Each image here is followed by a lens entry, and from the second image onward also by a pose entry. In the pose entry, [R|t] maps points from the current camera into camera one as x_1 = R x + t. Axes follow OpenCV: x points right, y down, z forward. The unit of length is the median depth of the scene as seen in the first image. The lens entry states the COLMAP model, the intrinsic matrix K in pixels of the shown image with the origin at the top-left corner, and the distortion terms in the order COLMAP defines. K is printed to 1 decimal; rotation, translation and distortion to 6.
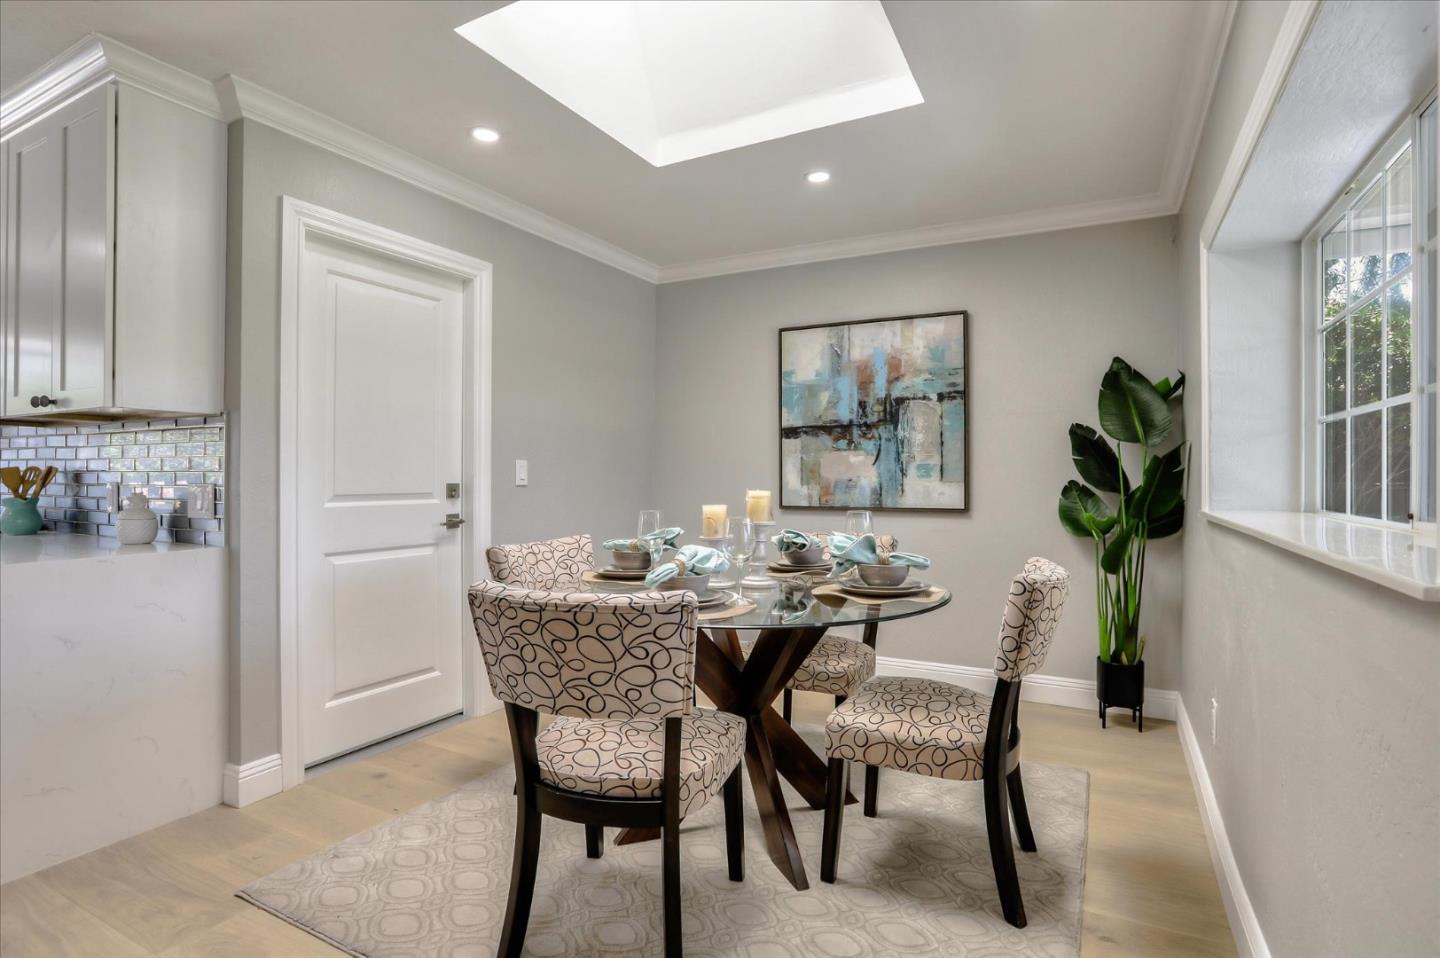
lens RADIAL K [[715.3, 0, 710.9], [0, 715.3, 472.6], [0, 0, 1]] dist [-0.003116, 0.001826]
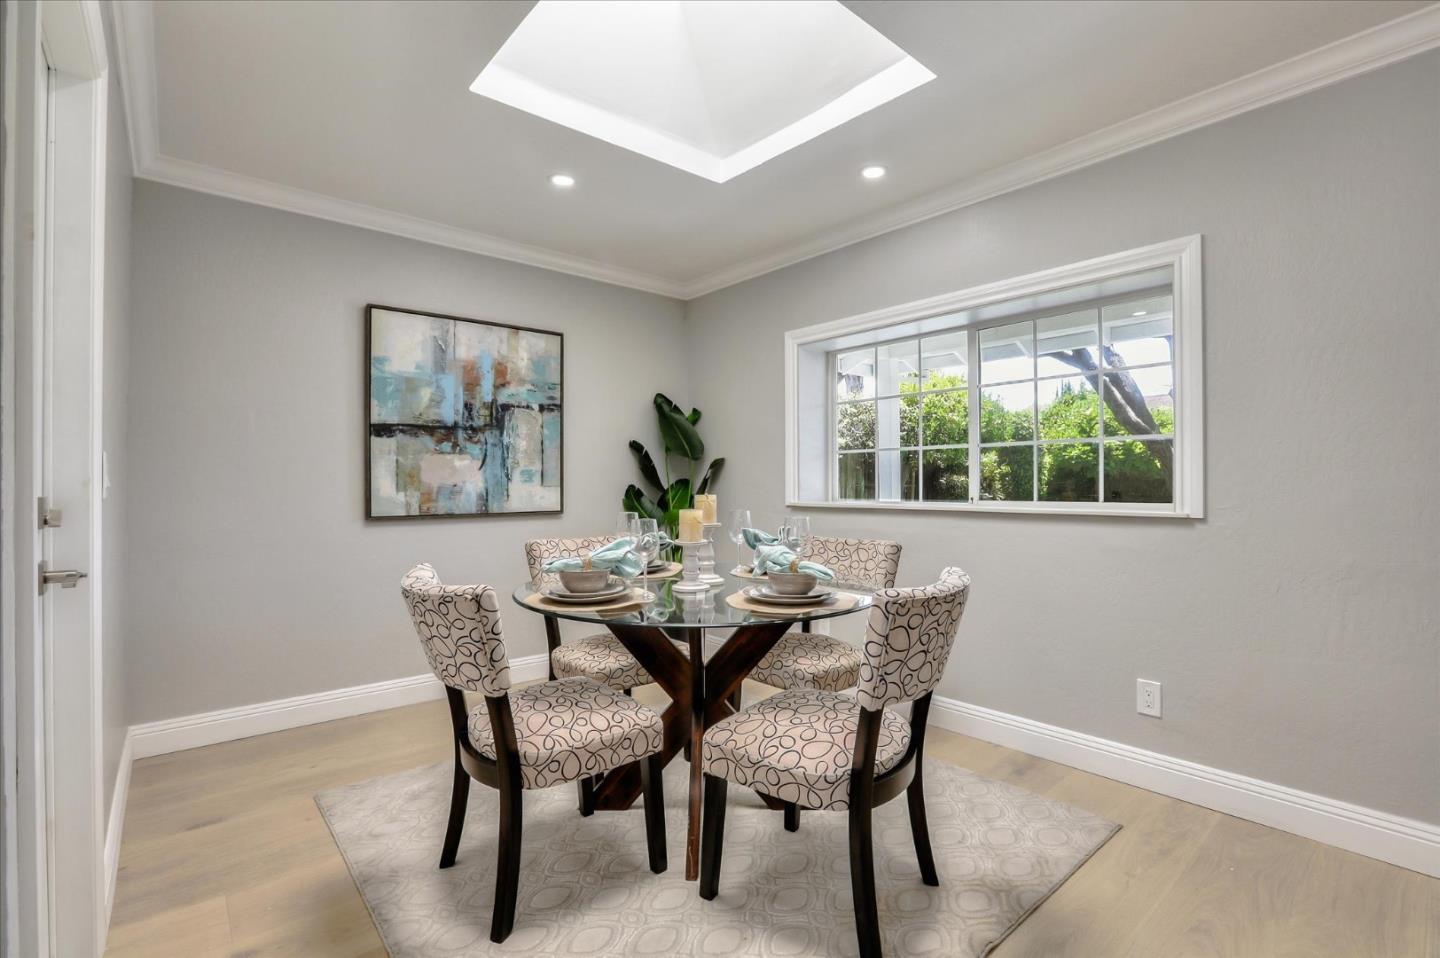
lens RADIAL K [[677.3, 0, 714.1], [0, 677.3, 489.6], [0, 0, 1]] dist [-0.034951, -0.000010]
pose [[0.399483, -0.008062, 0.916705, -0.489194], [-0.000653, 0.999959, 0.009078, 0.007694], [-0.916740, -0.004225, 0.399462, 0.338792]]
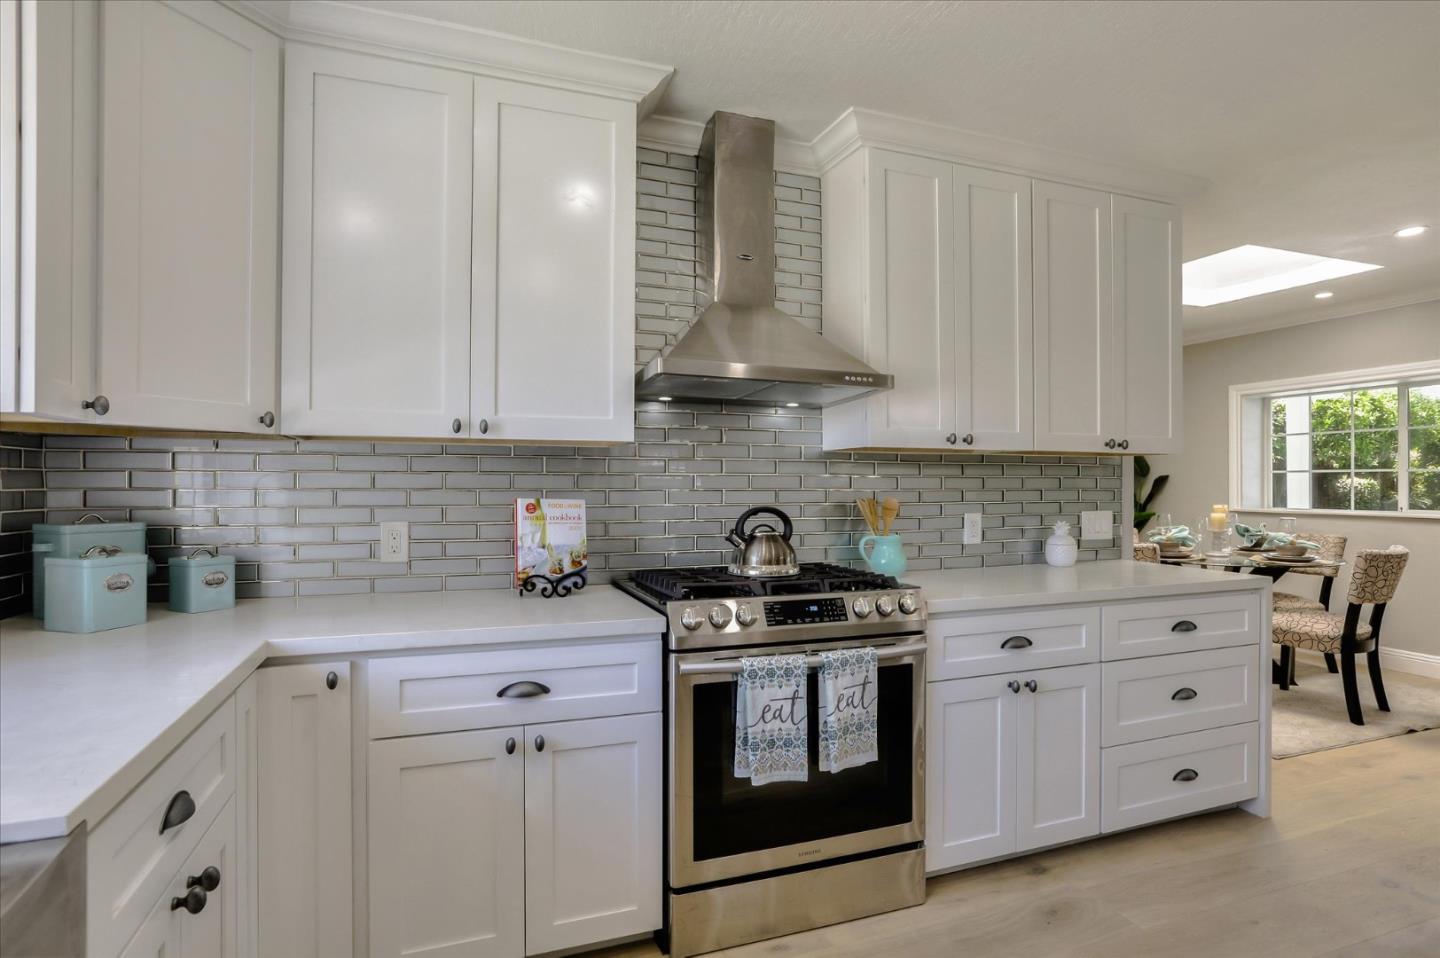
lens RADIAL K [[759.6, 0, 691.3], [0, 759.6, 483.5], [0, 0, 1]] dist [-0.013550, 0.002688]
pose [[0.704190, -0.000637, 0.710011, -1.369749], [-0.000247, 0.999999, 0.001142, -0.016958], [-0.710012, -0.000980, 0.704189, 0.335715]]
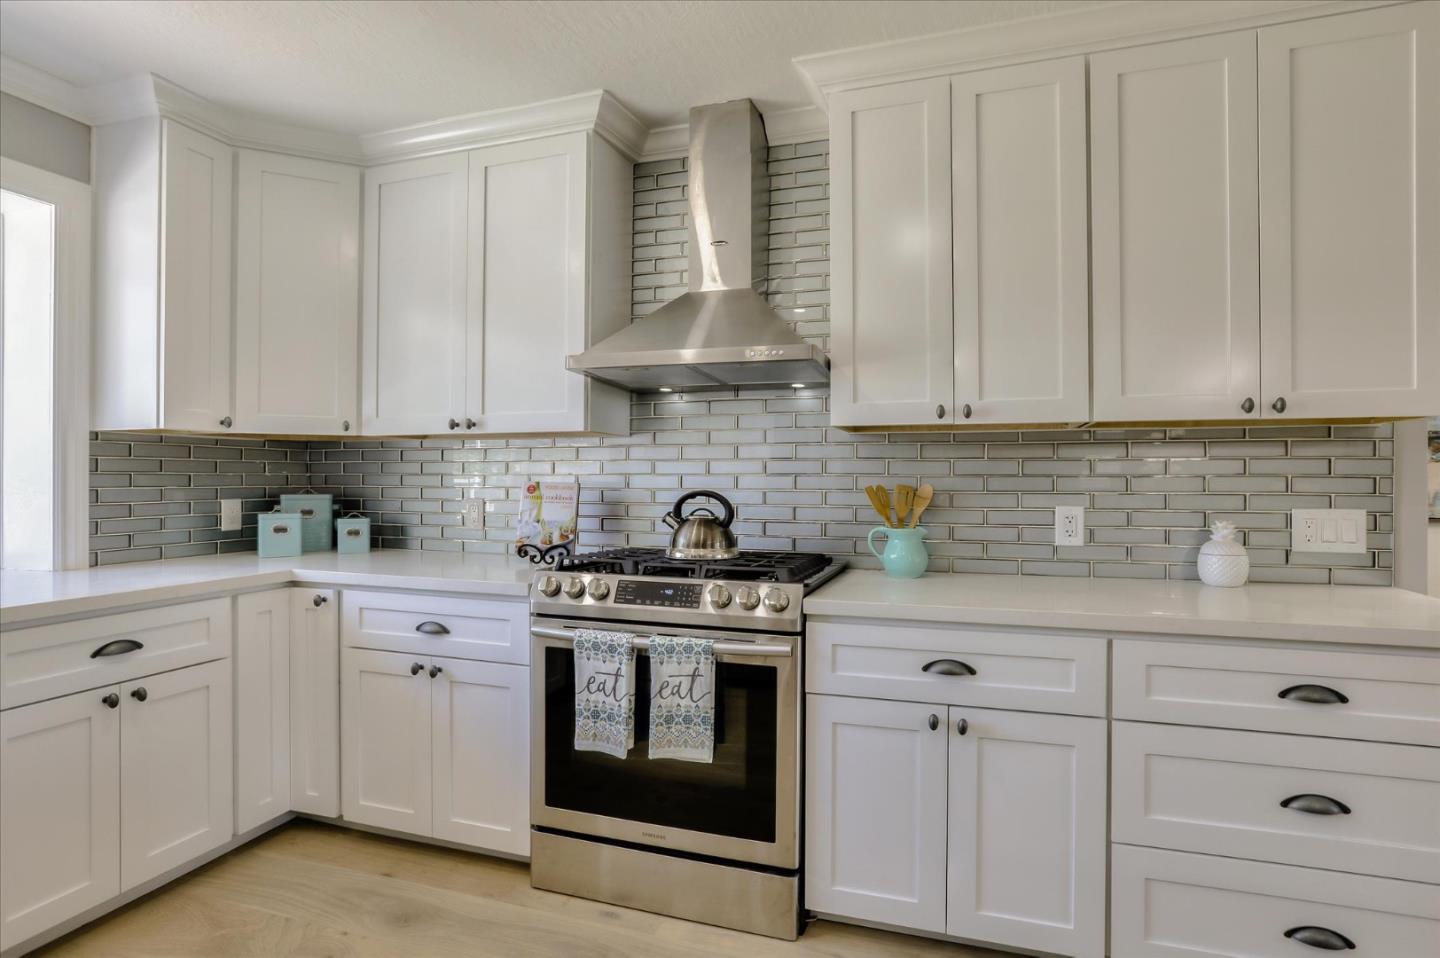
lens RADIAL K [[715.3, 0, 715.6], [0, 715.3, 473.7], [0, 0, 1]] dist [-0.003116, 0.001826]
pose [[0.992207, -0.004205, 0.124527, -0.965134], [0.003547, 0.999979, 0.005507, -0.015049], [-0.124548, -0.005022, 0.992201, 0.149439]]
